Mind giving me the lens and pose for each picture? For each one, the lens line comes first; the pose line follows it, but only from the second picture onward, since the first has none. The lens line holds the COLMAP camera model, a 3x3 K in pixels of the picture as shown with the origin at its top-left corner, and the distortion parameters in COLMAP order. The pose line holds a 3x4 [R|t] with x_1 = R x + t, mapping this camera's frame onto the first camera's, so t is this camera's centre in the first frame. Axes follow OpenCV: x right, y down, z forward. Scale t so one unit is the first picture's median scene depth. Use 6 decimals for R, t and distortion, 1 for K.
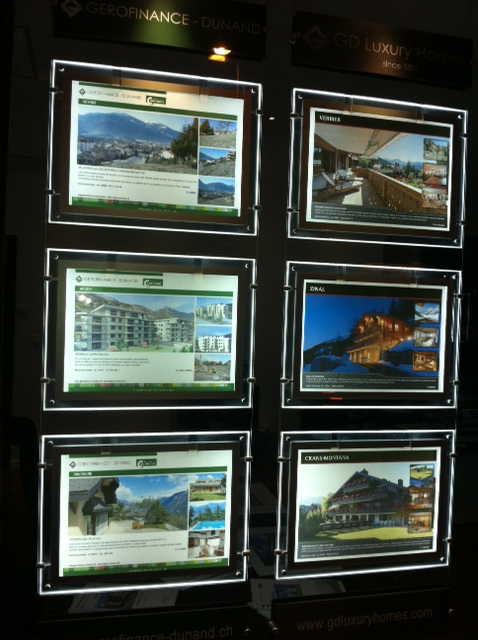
lens RADIAL K [[558.2, 0, 238.0], [0, 558.2, 321.6], [0, 0, 1]] dist [0.035703, -0.062077]
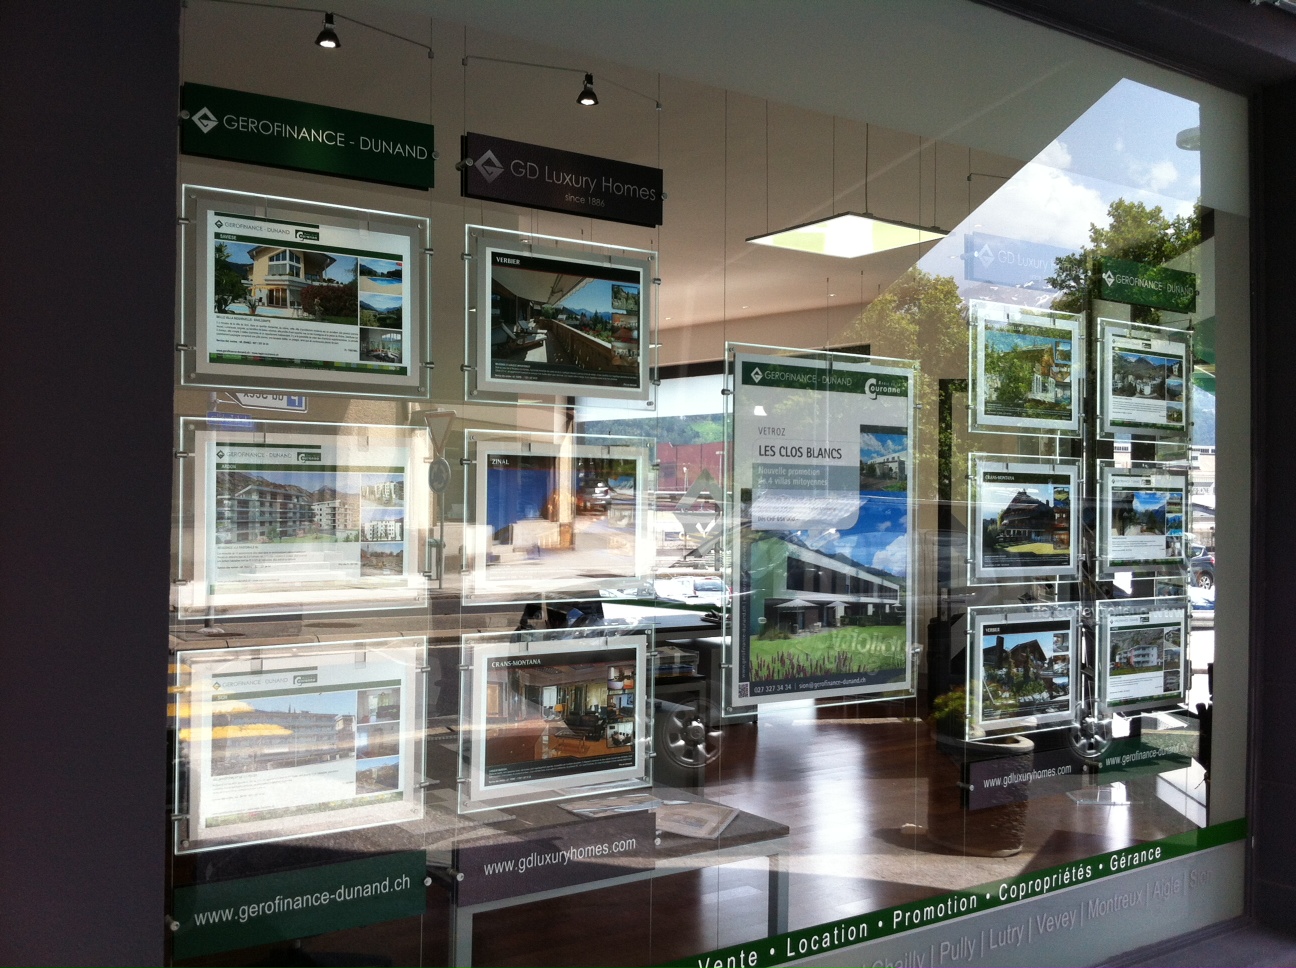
lens RADIAL K [[1130.4, 0, 646.2], [0, 1130.4, 484.7], [0, 0, 1]] dist [0.035703, -0.062077]
pose [[0.928917, -0.019731, 0.369762, -0.298747], [0.027428, 0.999503, -0.015569, 0.008998], [-0.369271, 0.024605, 0.928996, -0.697395]]
